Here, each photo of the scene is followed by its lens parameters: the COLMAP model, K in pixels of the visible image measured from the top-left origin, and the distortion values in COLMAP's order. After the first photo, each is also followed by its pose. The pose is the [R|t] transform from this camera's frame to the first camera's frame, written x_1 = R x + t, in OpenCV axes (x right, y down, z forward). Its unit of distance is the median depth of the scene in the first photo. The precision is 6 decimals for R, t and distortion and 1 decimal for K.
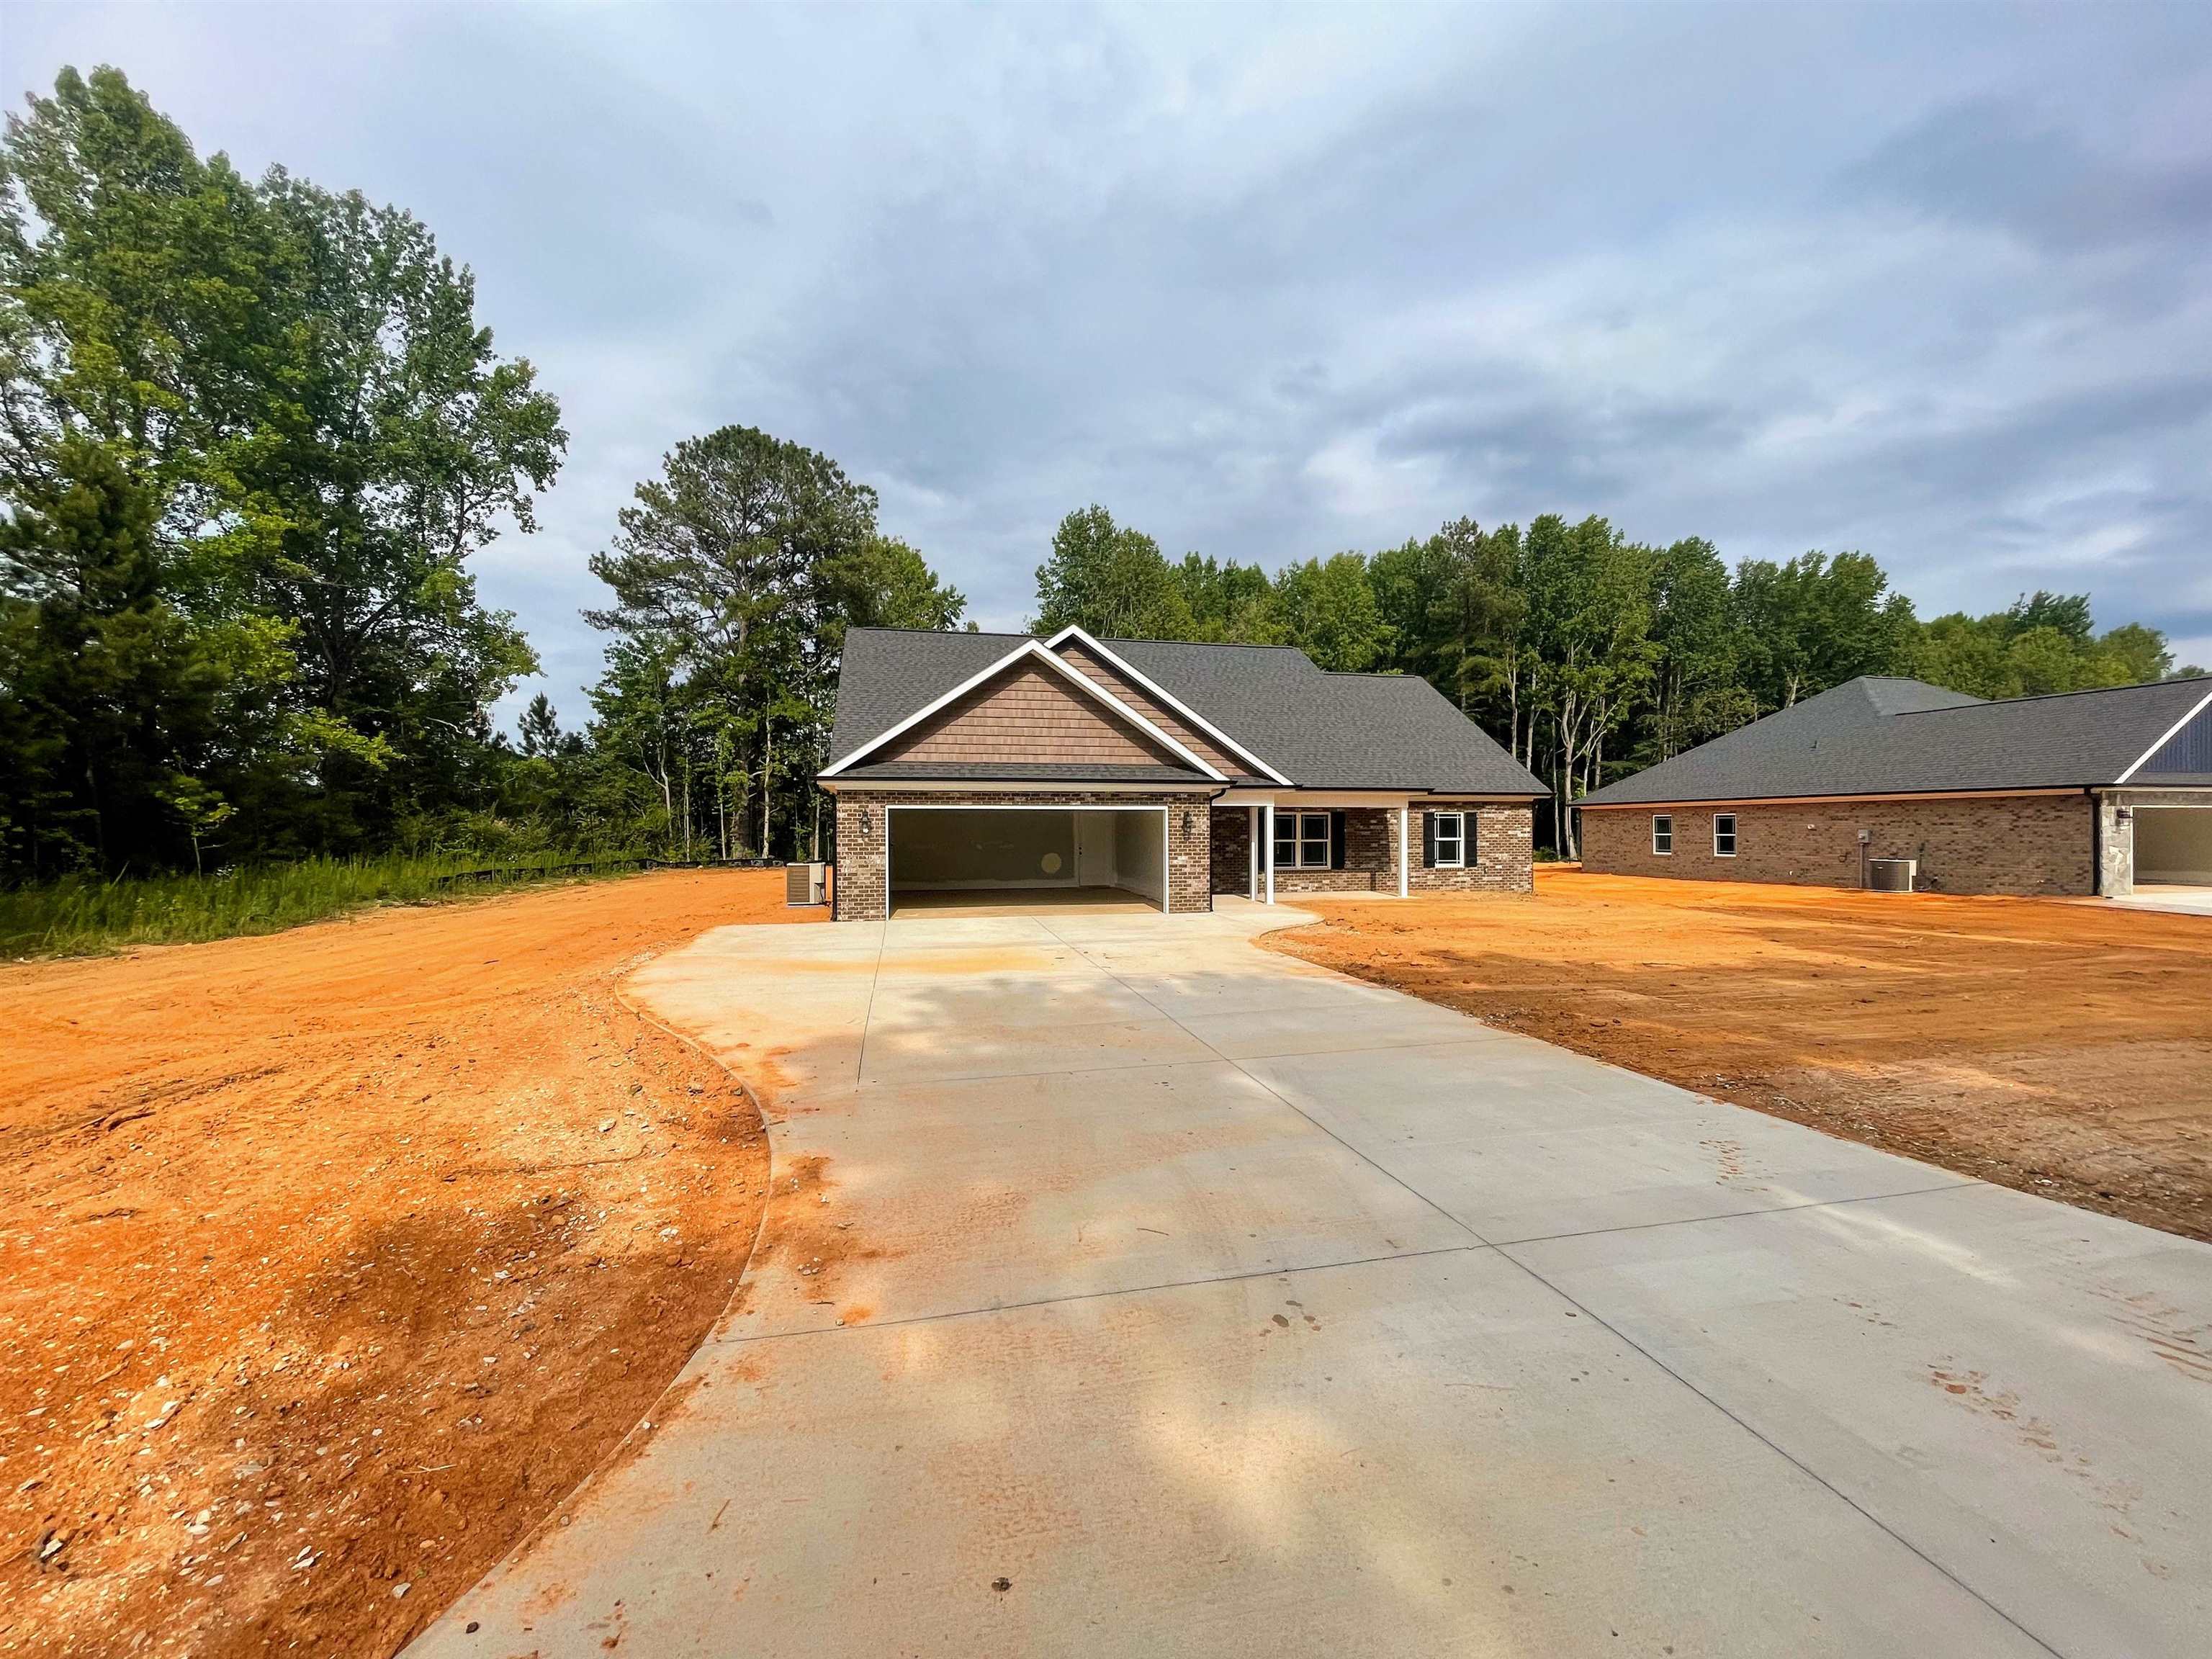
lens RADIAL K [[895.9, 0, 1106.5], [0, 895.9, 827.1], [0, 0, 1]] dist [-0.002030, -0.000284]
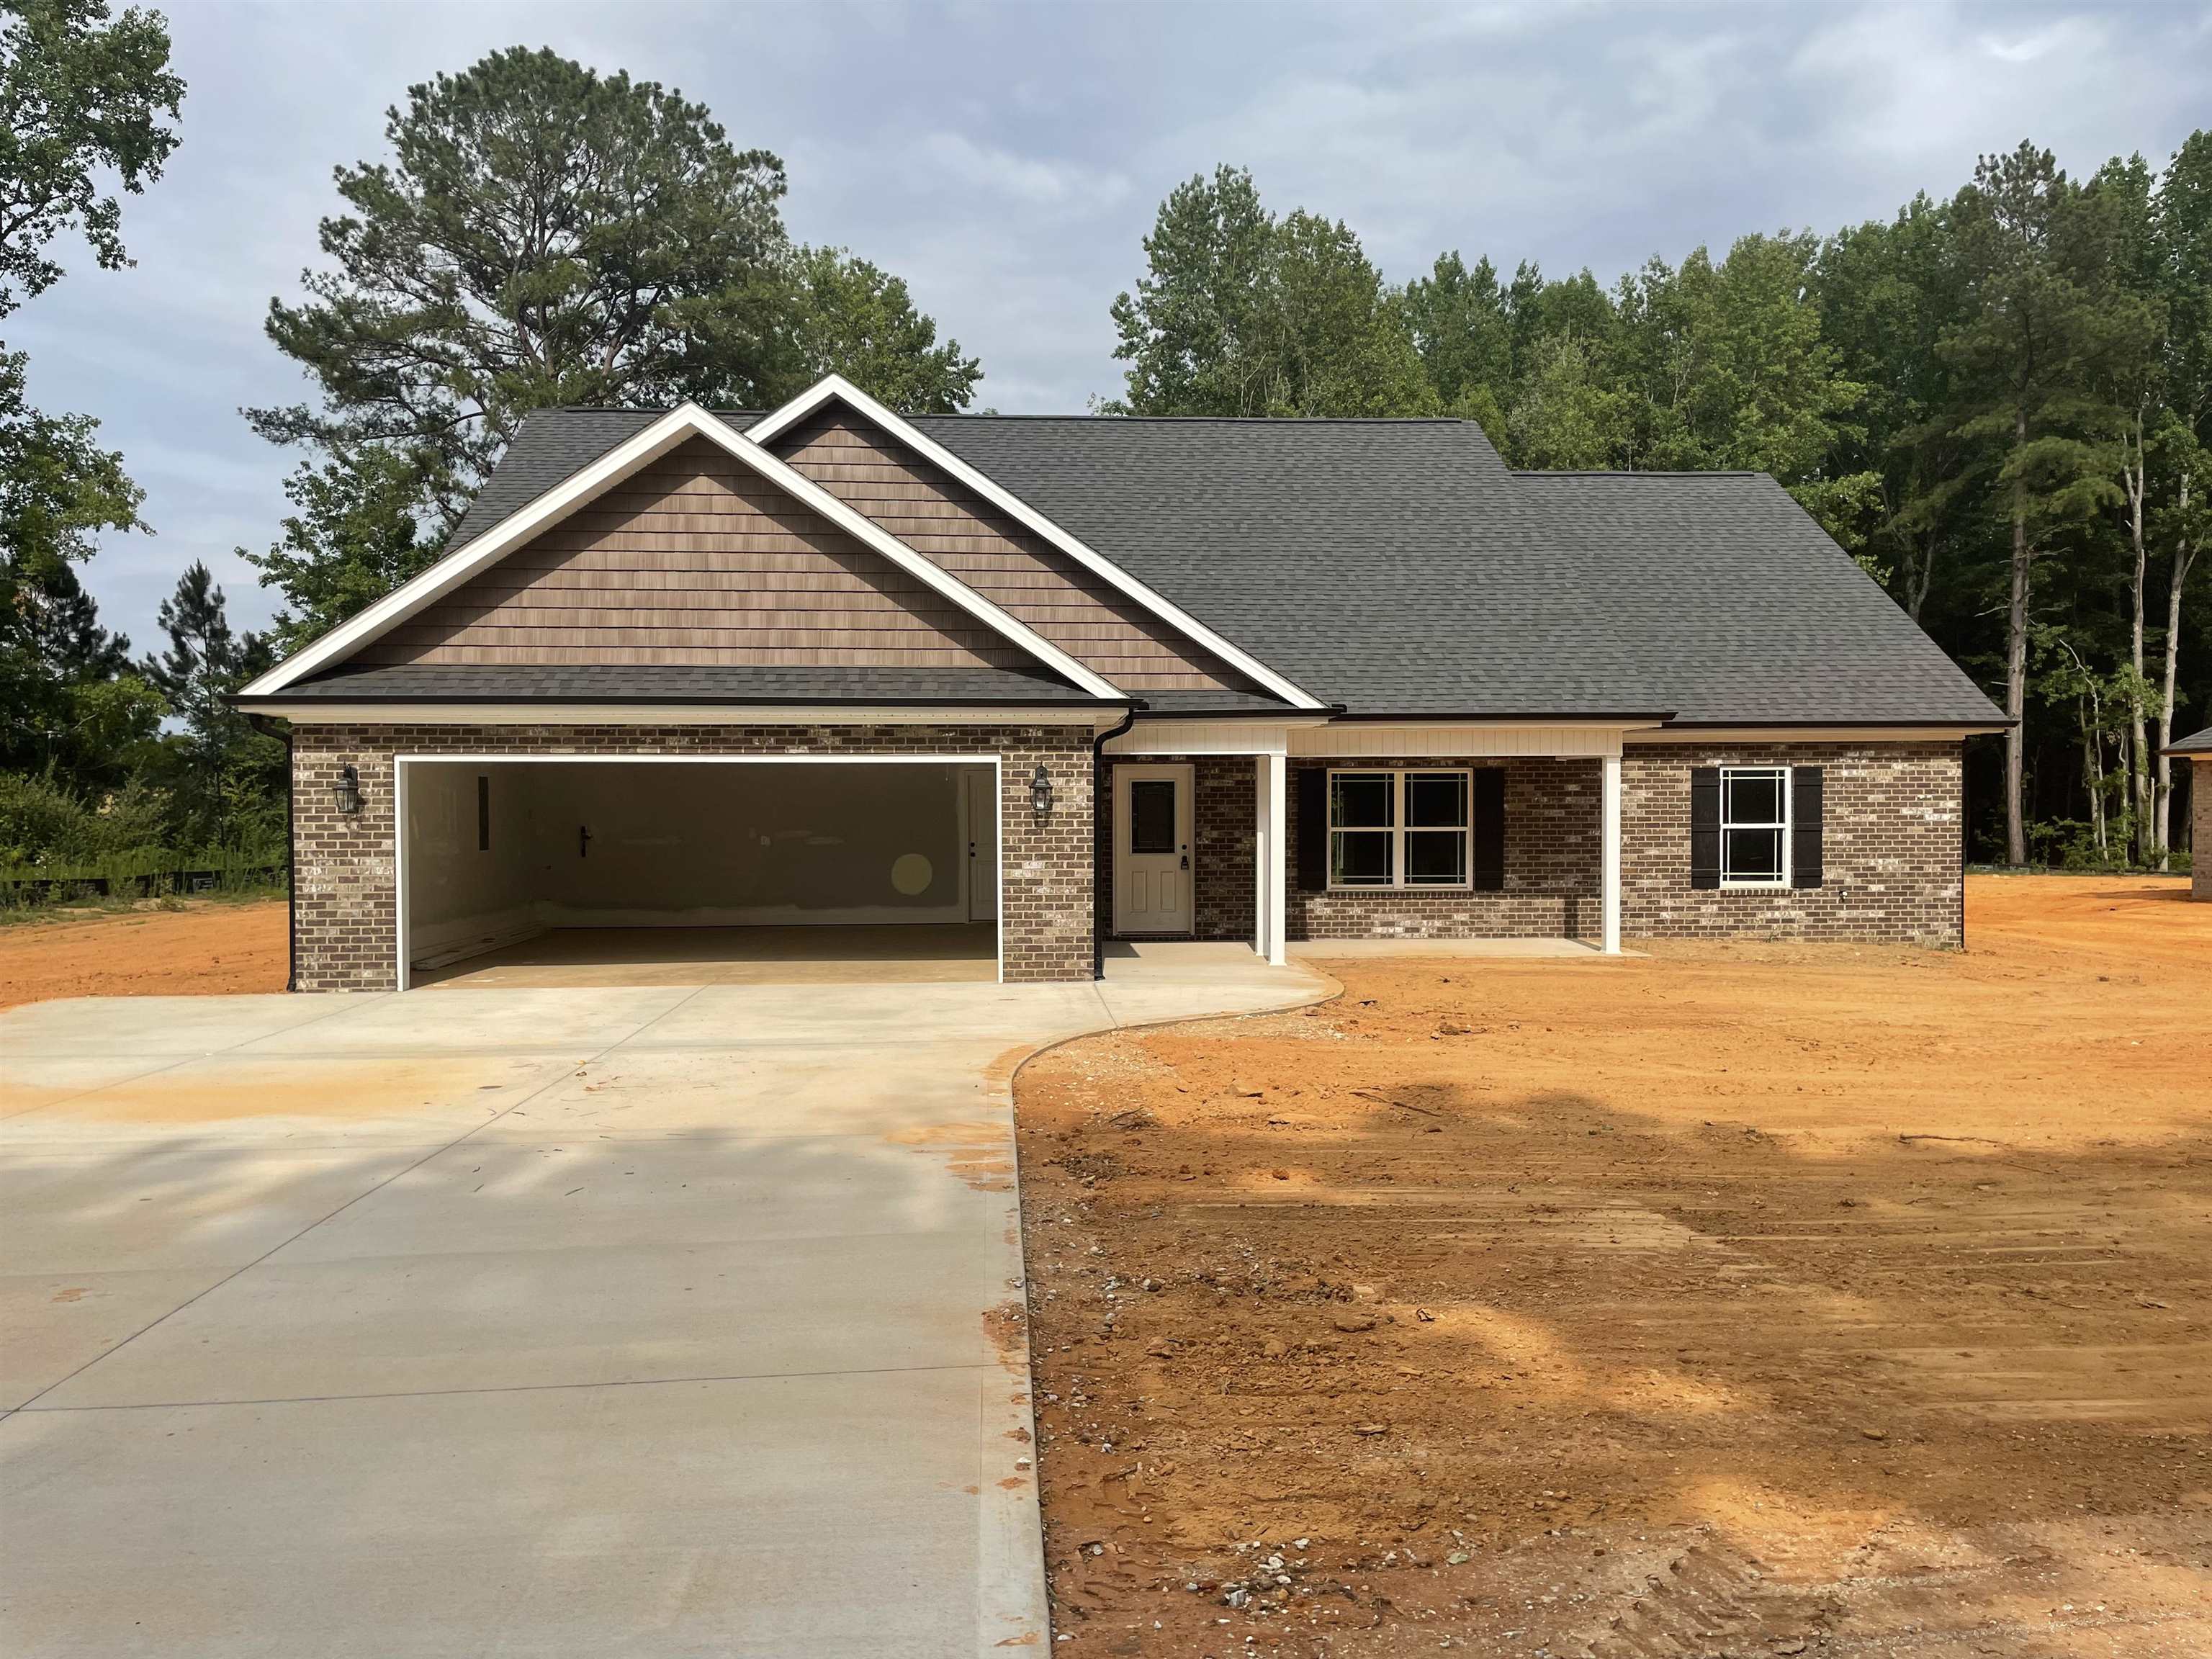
lens RADIAL K [[1661.7, 0, 1108.9], [0, 1661.7, 858.0], [0, 0, 1]] dist [0.096335, -0.132056]
pose [[0.987266, 0.003139, -0.159044, 0.124265], [0.001830, 0.999515, 0.031091, 0.001633], [0.159065, -0.030986, 0.986782, 0.068409]]
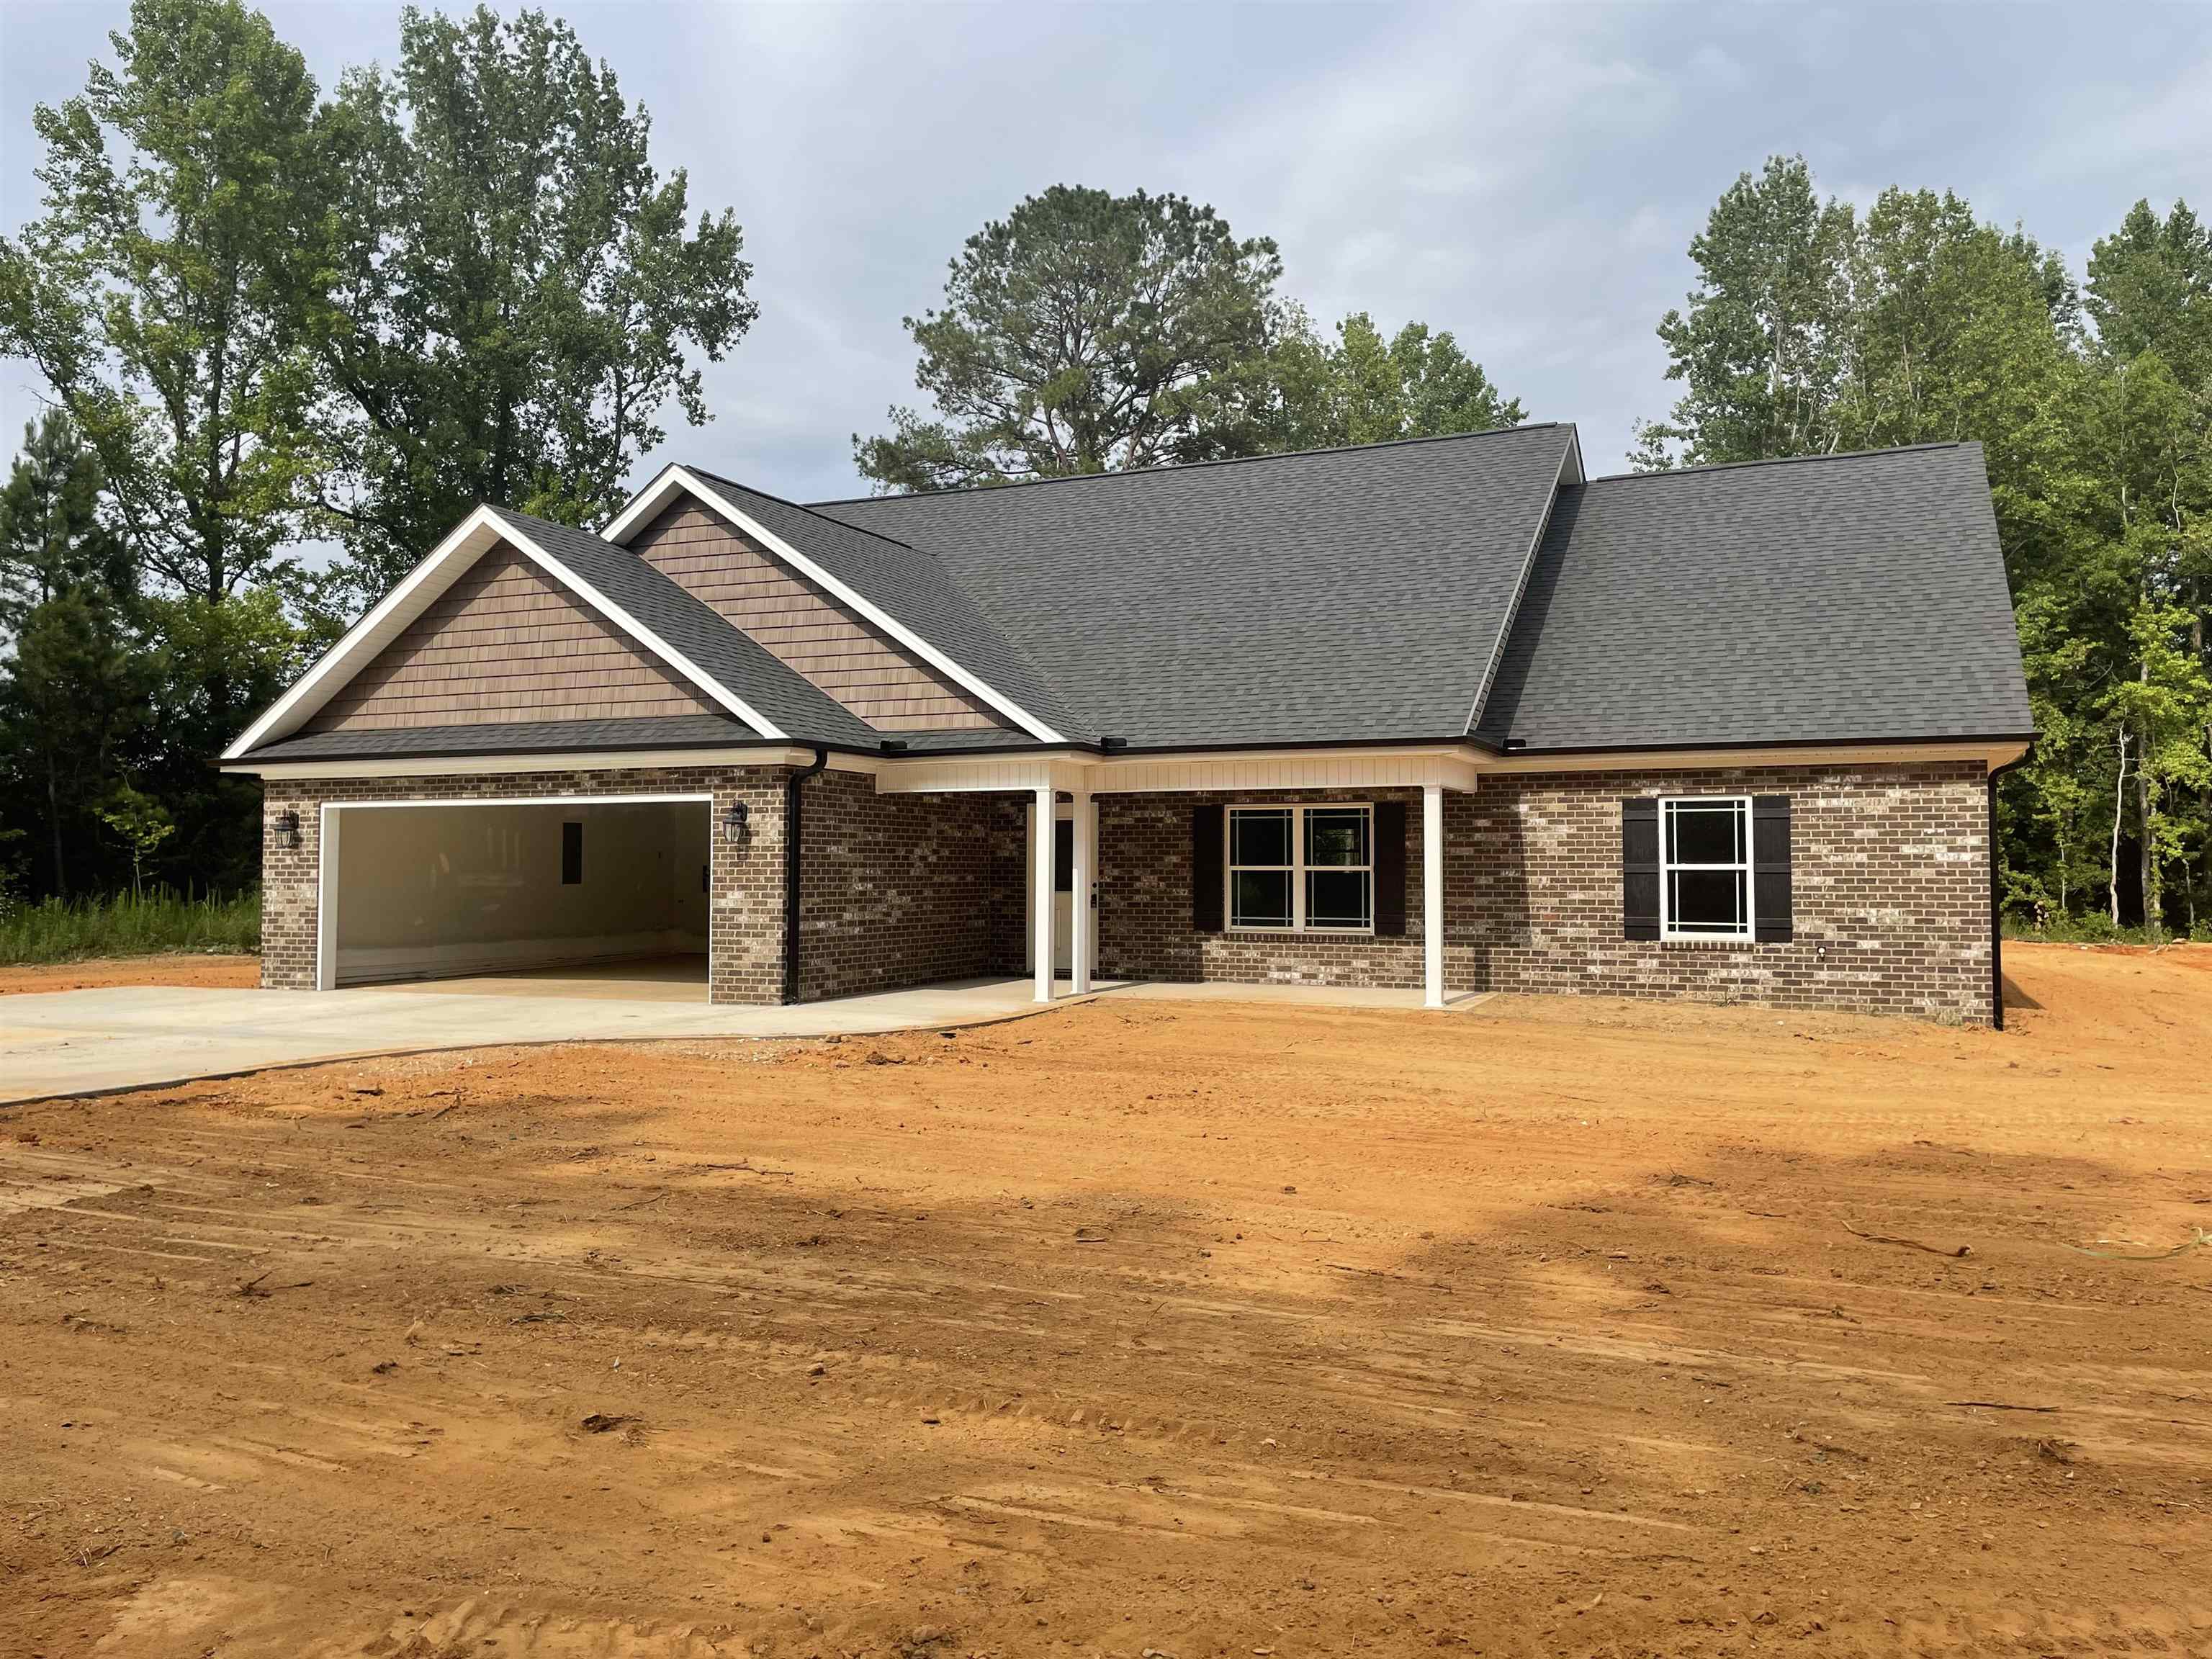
lens RADIAL K [[1663.6, 0, 1124.1], [0, 1663.6, 820.3], [0, 0, 1]] dist [0.096805, -0.125771]
pose [[0.800425, -0.015478, -0.599234, 0.391430], [-0.000109, 0.999663, -0.025967, 0.007782], [0.599434, 0.020850, 0.800153, 0.176347]]
